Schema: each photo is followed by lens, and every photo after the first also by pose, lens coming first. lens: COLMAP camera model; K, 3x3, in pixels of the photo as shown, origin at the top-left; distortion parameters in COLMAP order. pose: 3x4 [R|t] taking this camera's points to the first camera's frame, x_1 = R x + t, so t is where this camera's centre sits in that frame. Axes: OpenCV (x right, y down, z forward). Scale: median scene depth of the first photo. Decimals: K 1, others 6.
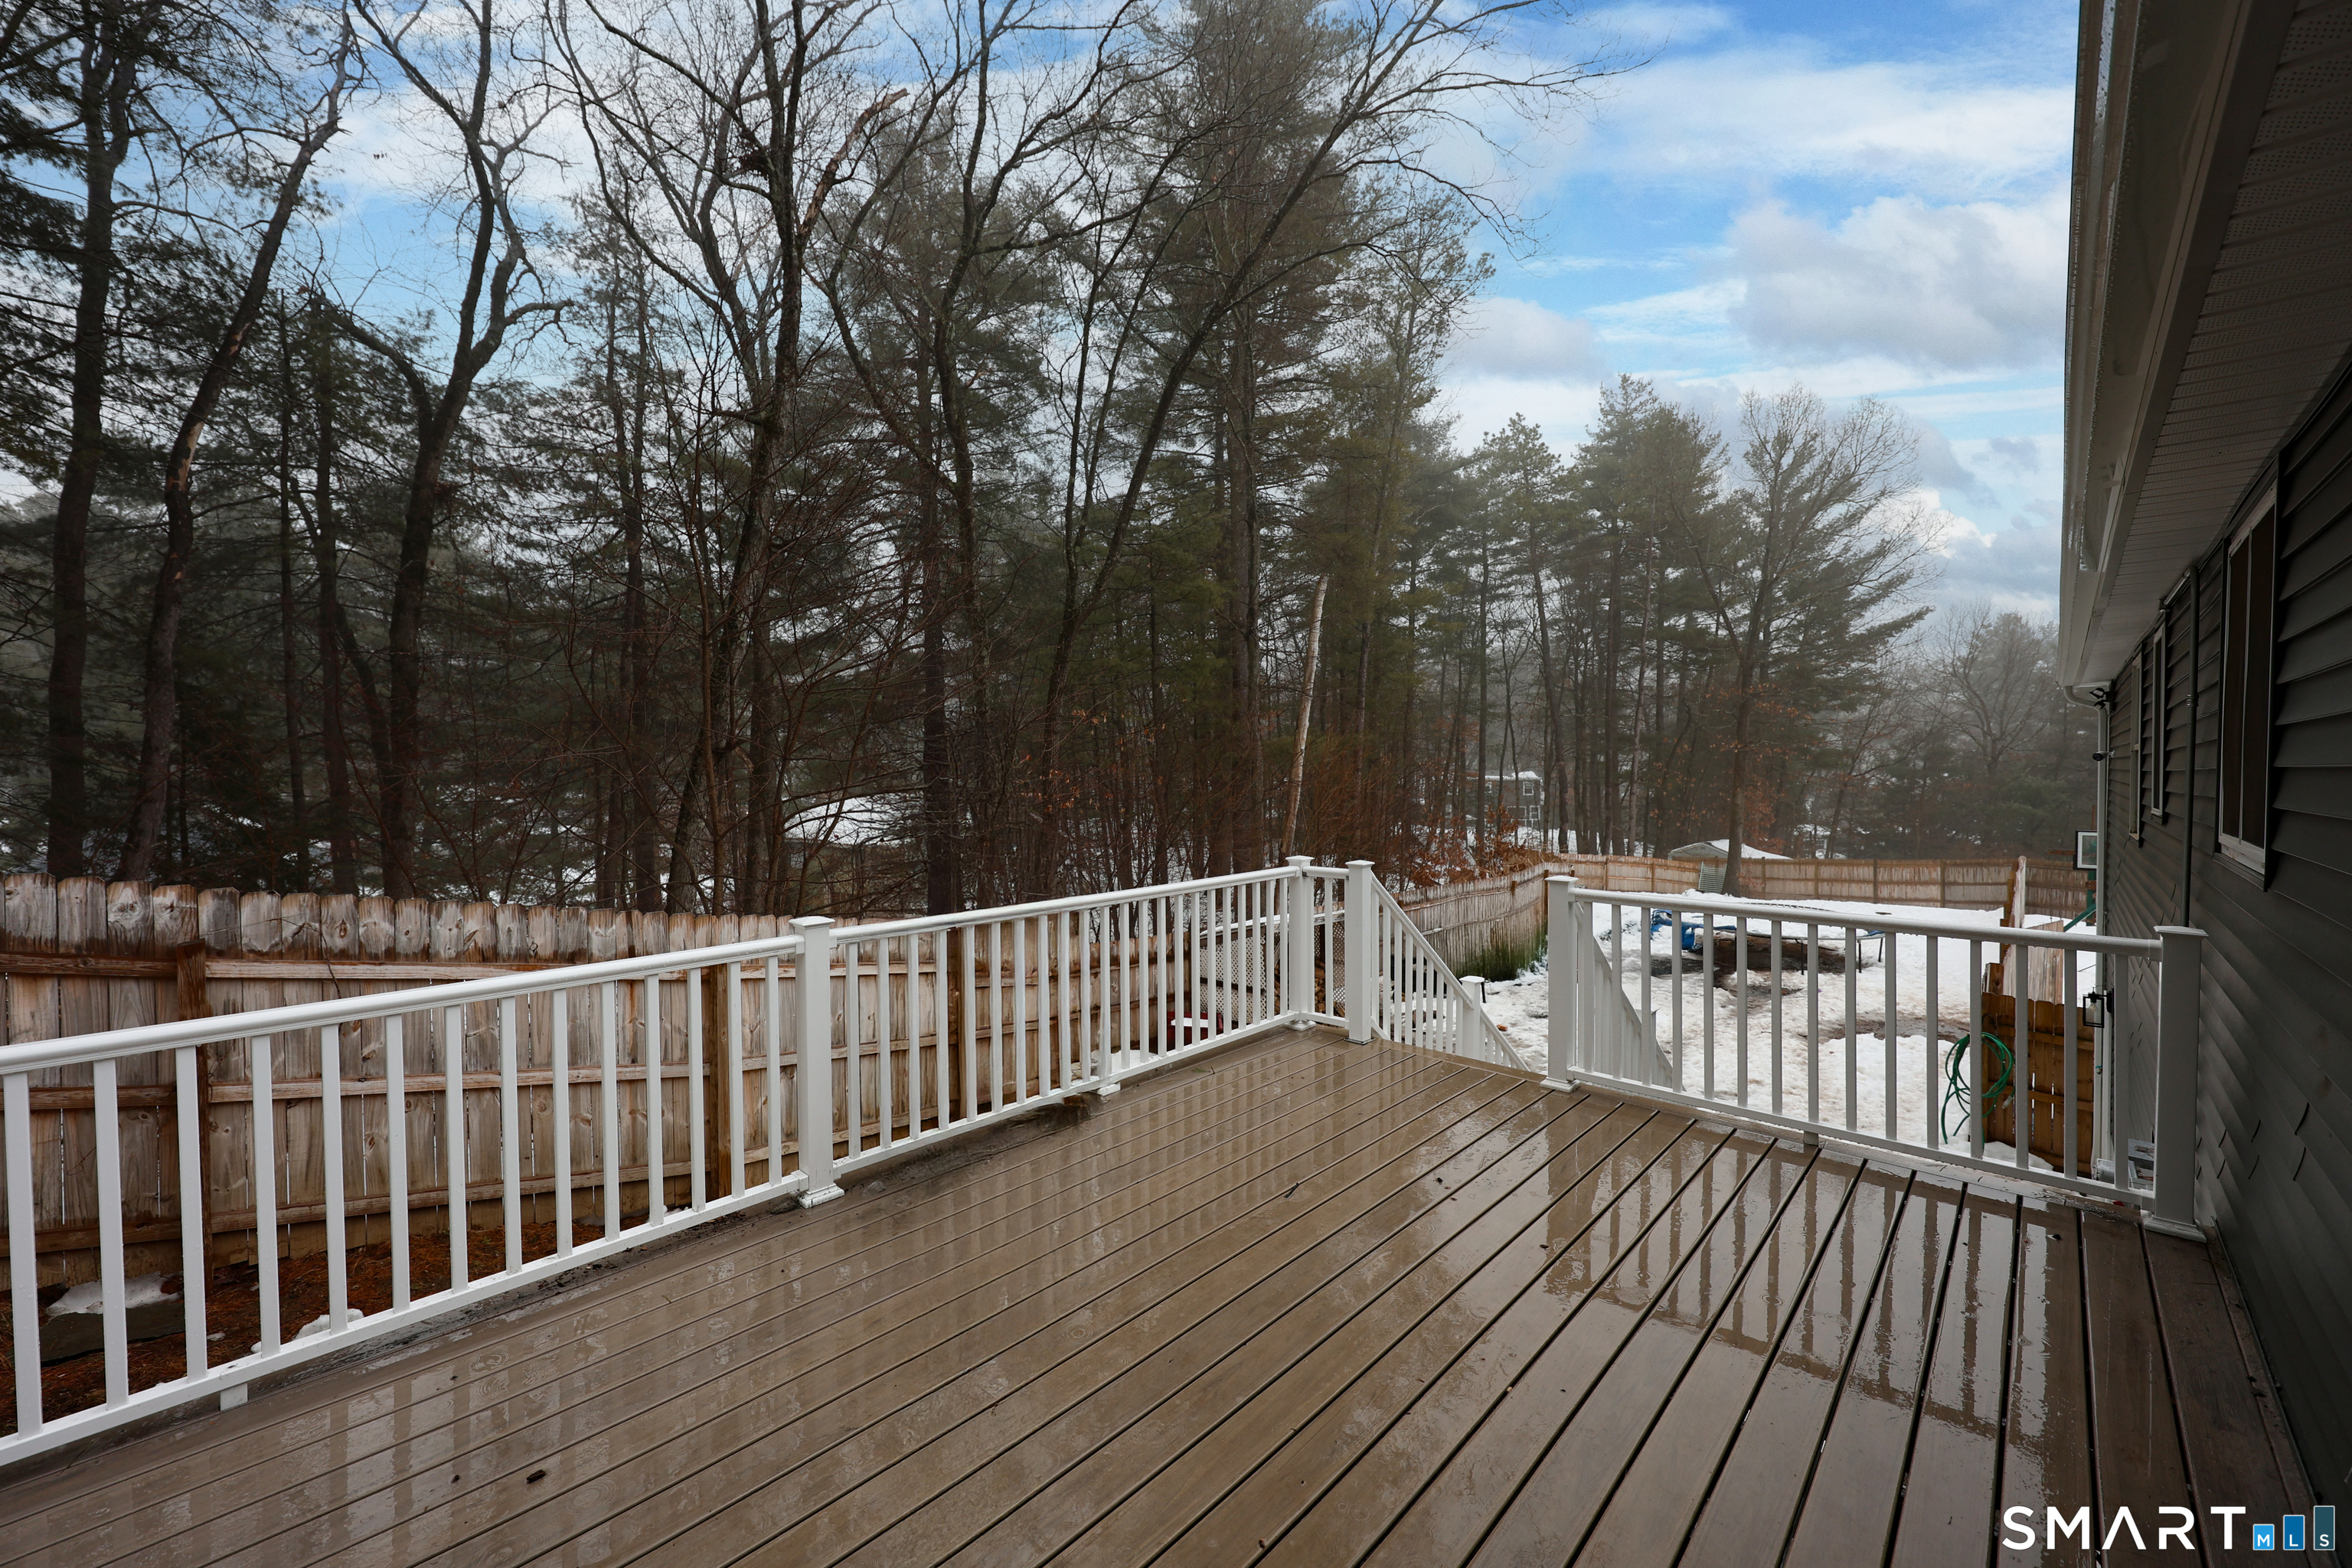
lens RADIAL K [[950.6, 0, 1170.0], [0, 950.6, 787.5], [0, 0, 1]] dist [-0.000559, -0.000042]
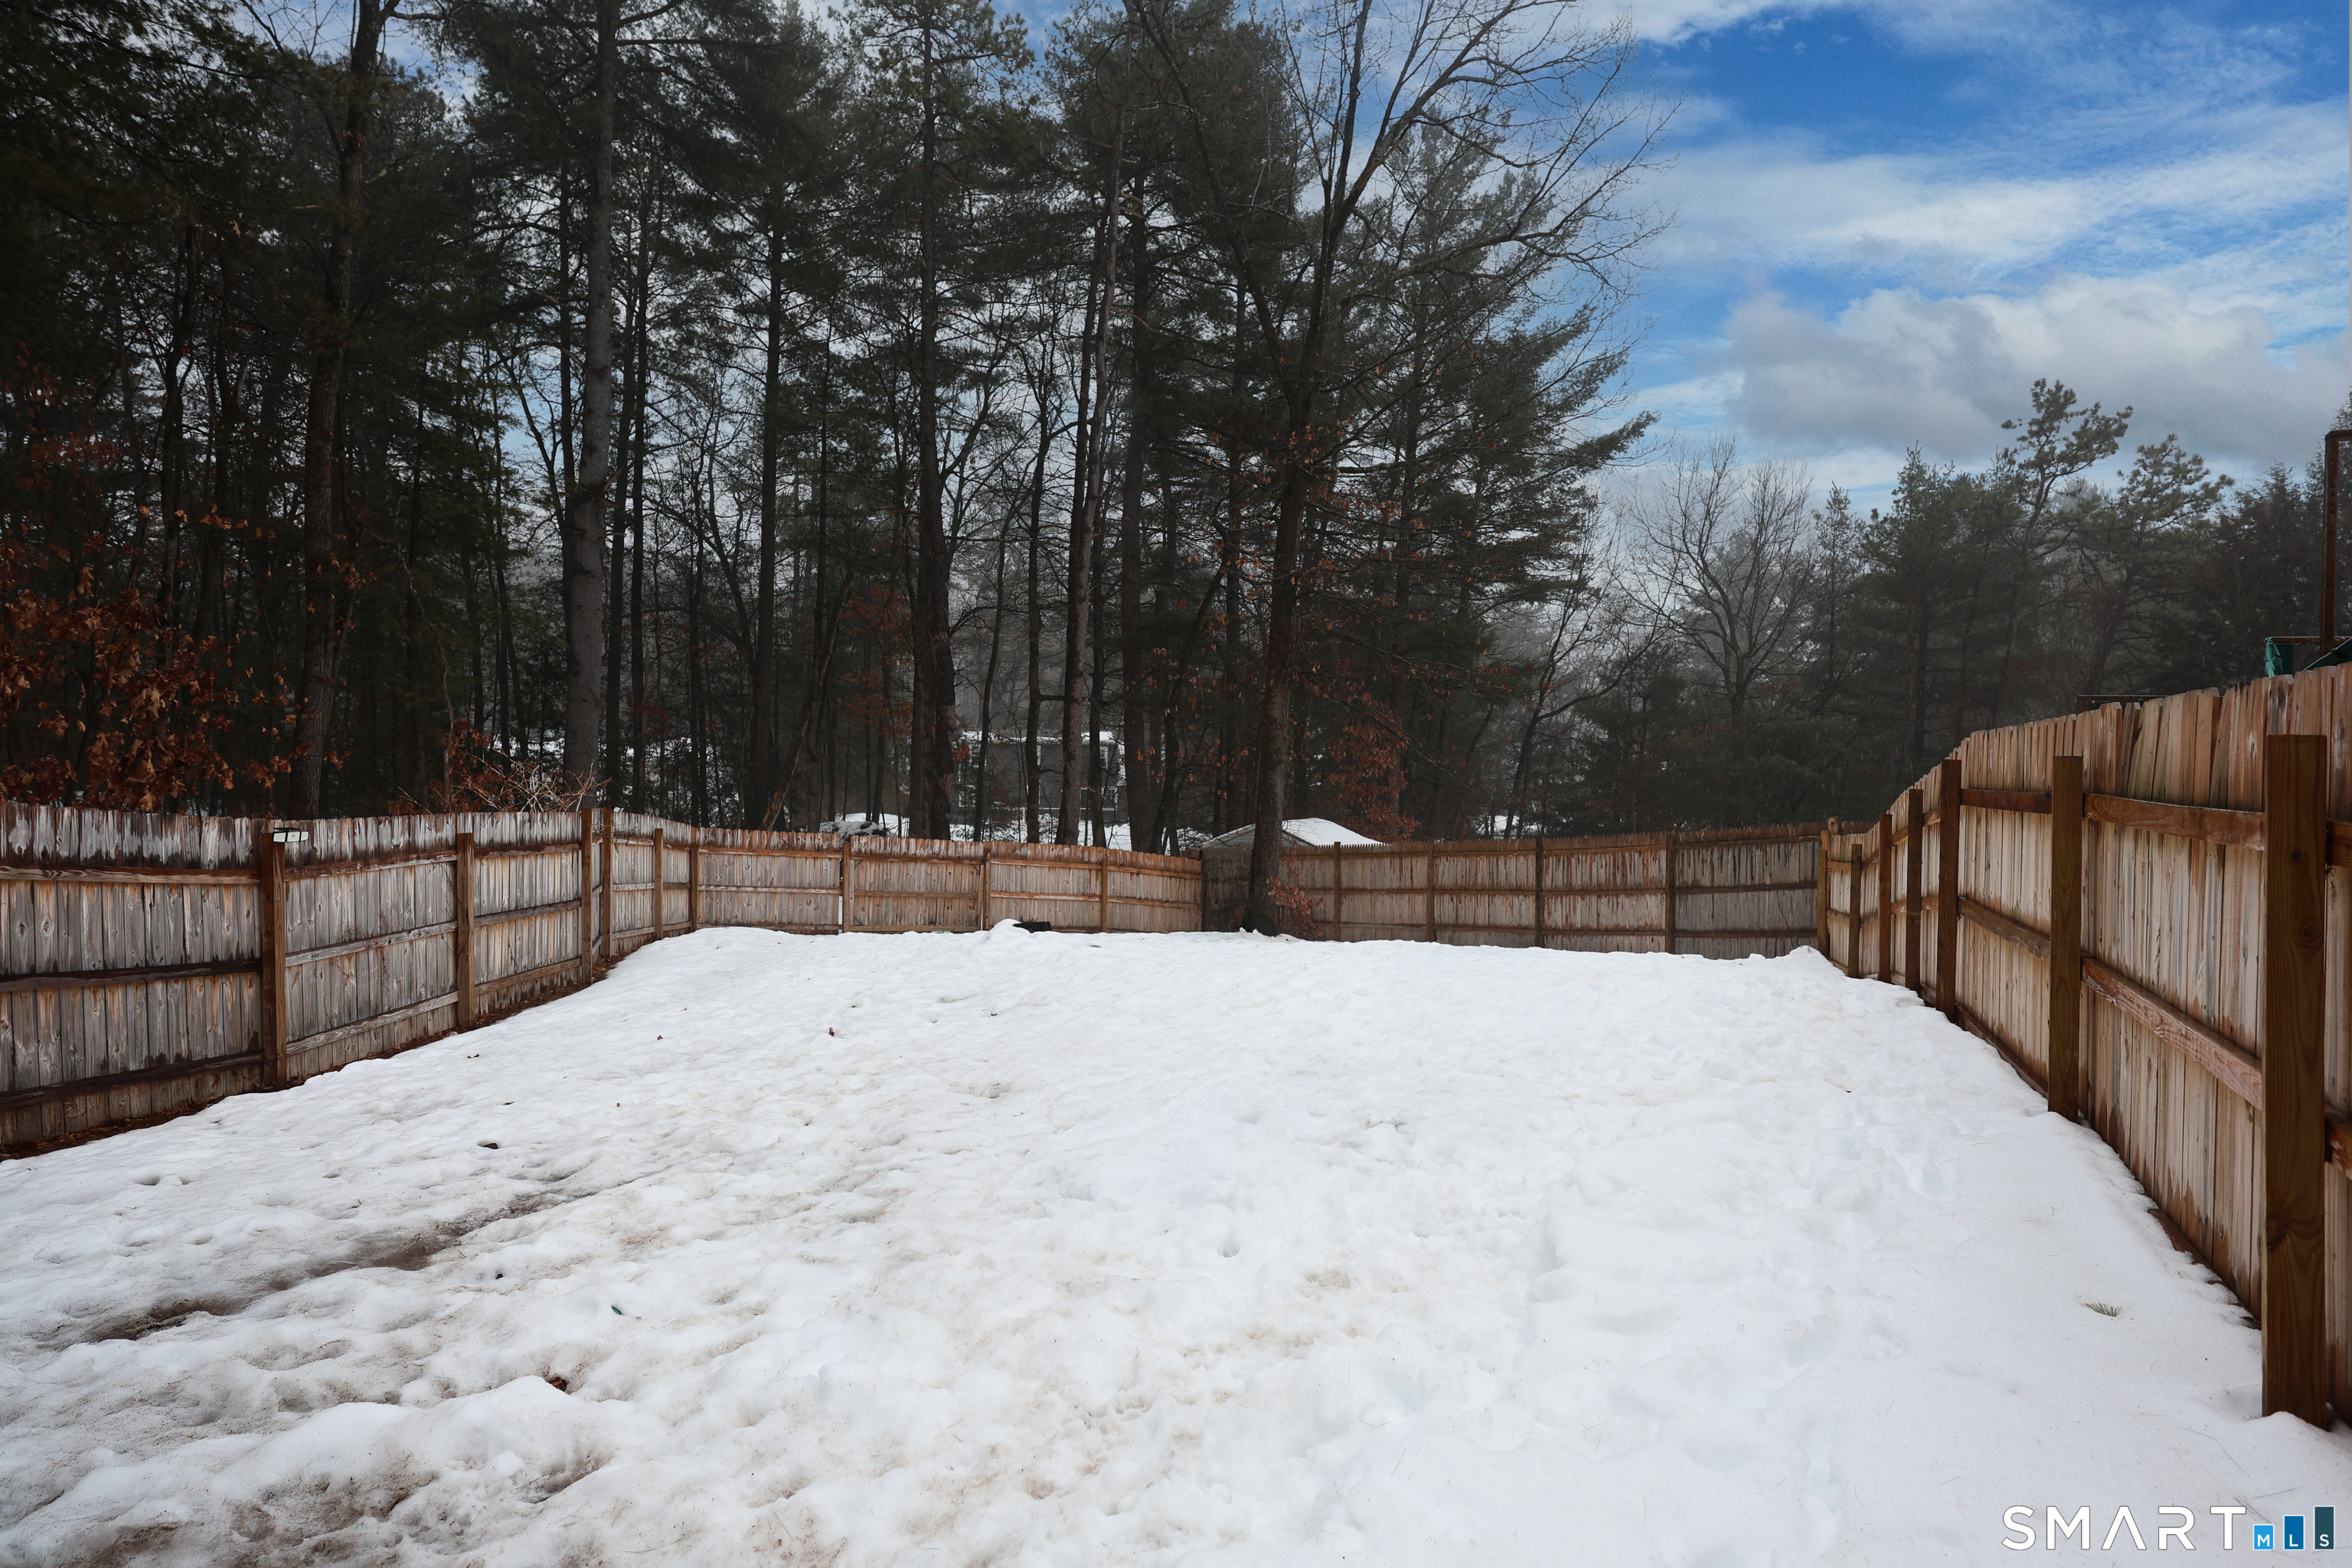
lens RADIAL K [[1293.2, 0, 1178.6], [0, 1293.2, 780.4], [0, 0, 1]] dist [0.001863, 0.000129]
pose [[0.949177, 0.007161, 0.314660, 0.368019], [-0.004642, 0.999951, -0.008753, 0.050509], [-0.314708, 0.006848, 0.949164, 0.453286]]
